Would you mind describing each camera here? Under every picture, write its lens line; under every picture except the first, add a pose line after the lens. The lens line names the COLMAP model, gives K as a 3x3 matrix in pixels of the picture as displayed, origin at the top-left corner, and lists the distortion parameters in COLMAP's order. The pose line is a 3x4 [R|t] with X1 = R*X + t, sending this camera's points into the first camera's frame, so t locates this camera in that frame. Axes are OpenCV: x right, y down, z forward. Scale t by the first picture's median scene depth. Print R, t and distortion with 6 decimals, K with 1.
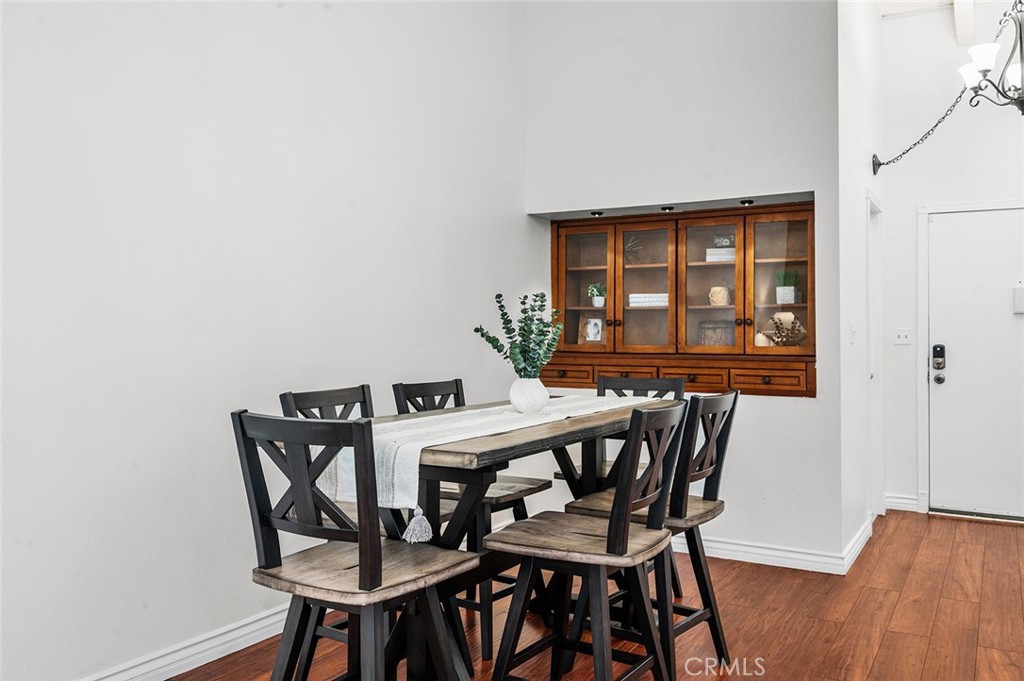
lens RADIAL K [[843.2, 0, 506.5], [0, 843.2, 327.8], [0, 0, 1]] dist [-0.001229, -0.000548]
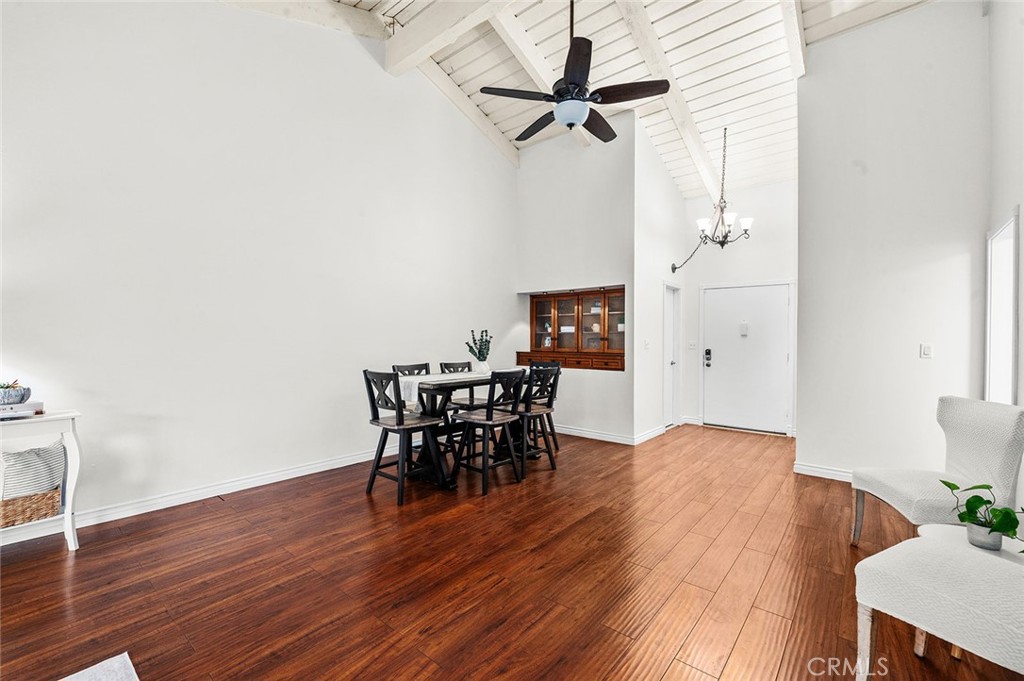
lens RADIAL K [[439.5, 0, 511.1], [0, 439.5, 341.8], [0, 0, 1]] dist [0.001865, -0.000145]
pose [[0.985638, 0.004360, -0.168816, 0.233745], [-0.002492, 0.999933, 0.011276, -0.012196], [0.168854, -0.010694, 0.985583, -0.250488]]
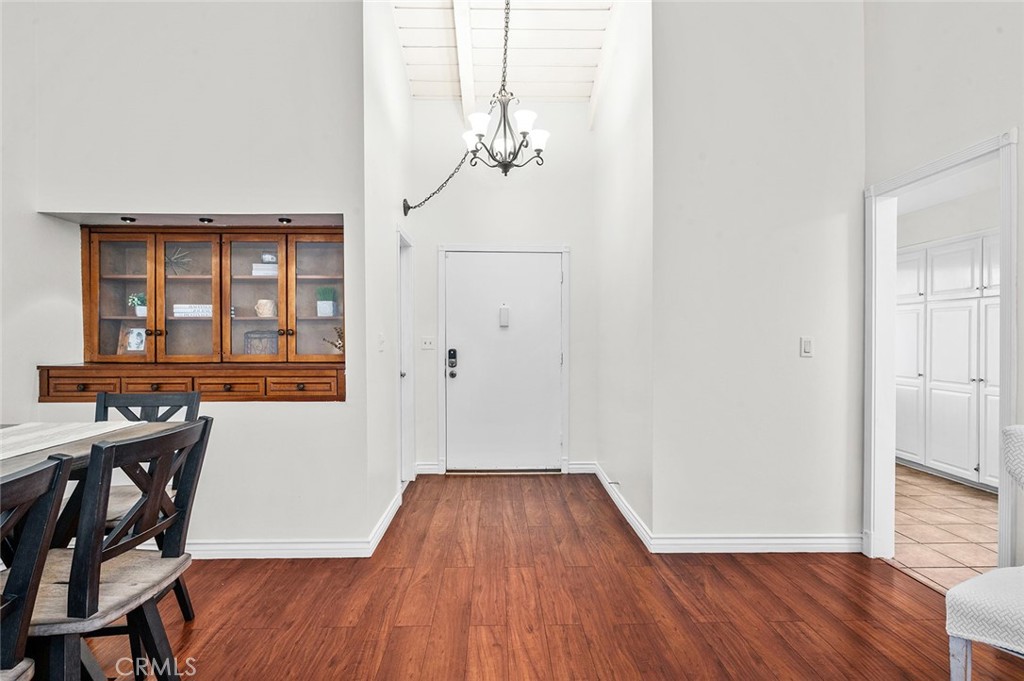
lens RADIAL K [[533.4, 0, 507.7], [0, 533.4, 343.7], [0, 0, 1]] dist [-0.001248, -0.001763]
pose [[0.851433, -0.009174, 0.524384, 0.163697], [-0.001056, 0.999815, 0.019206, -0.005776], [-0.524463, -0.016907, 0.851266, 0.264076]]
